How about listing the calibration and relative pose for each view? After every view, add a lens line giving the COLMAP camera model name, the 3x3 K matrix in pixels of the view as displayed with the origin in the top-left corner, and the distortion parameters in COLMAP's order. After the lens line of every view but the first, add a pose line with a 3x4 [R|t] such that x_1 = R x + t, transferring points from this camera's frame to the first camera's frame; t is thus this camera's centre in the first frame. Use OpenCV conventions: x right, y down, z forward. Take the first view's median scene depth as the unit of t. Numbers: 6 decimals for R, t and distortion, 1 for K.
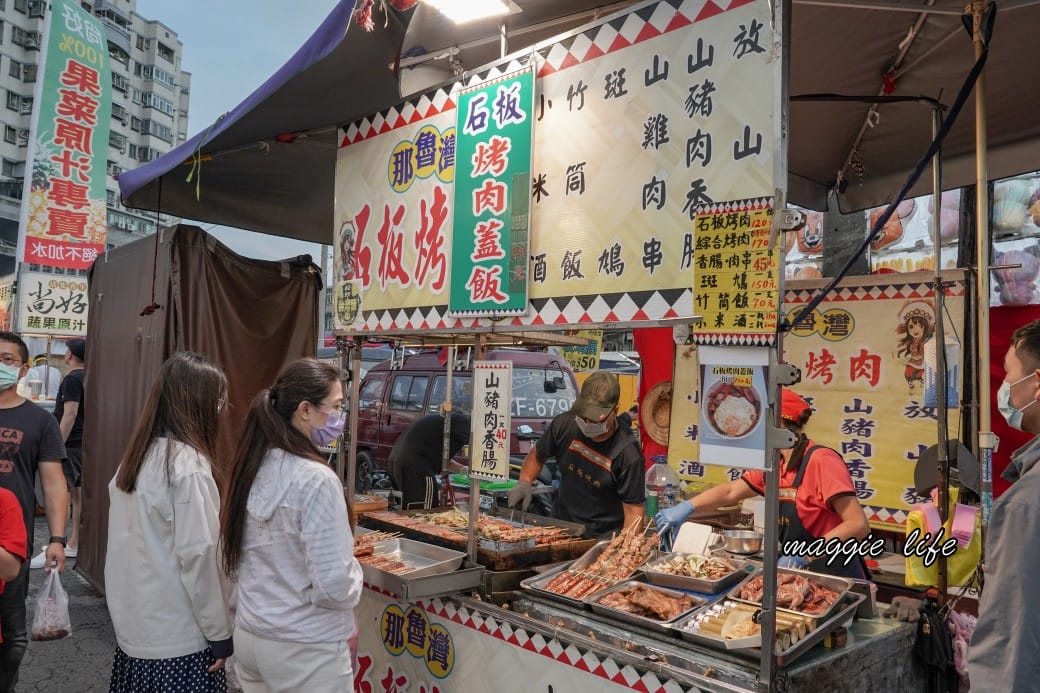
lens RADIAL K [[828.2, 0, 519.9], [0, 828.2, 340.6], [0, 0, 1]] dist [-0.018609, 0.005460]
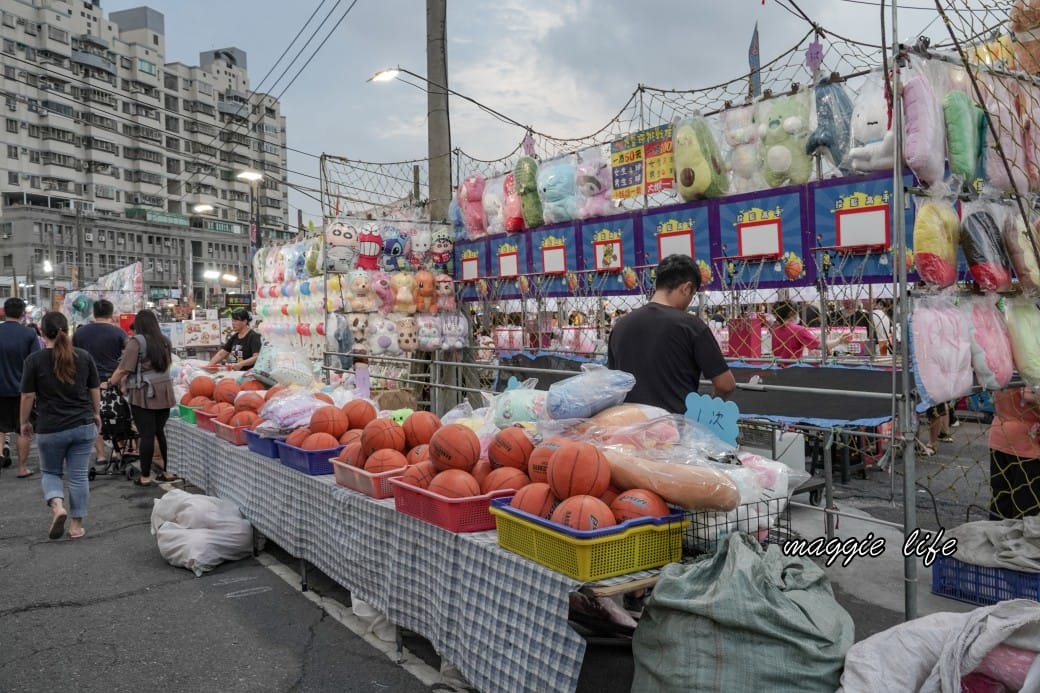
lens RADIAL K [[828.2, 0, 519.9], [0, 828.2, 340.6], [0, 0, 1]] dist [-0.018609, 0.005460]
pose [[0.992626, -0.052710, -0.109161, 0.167088], [0.061124, 0.995292, 0.075222, -0.023117], [0.104682, -0.081339, 0.991174, -0.487667]]
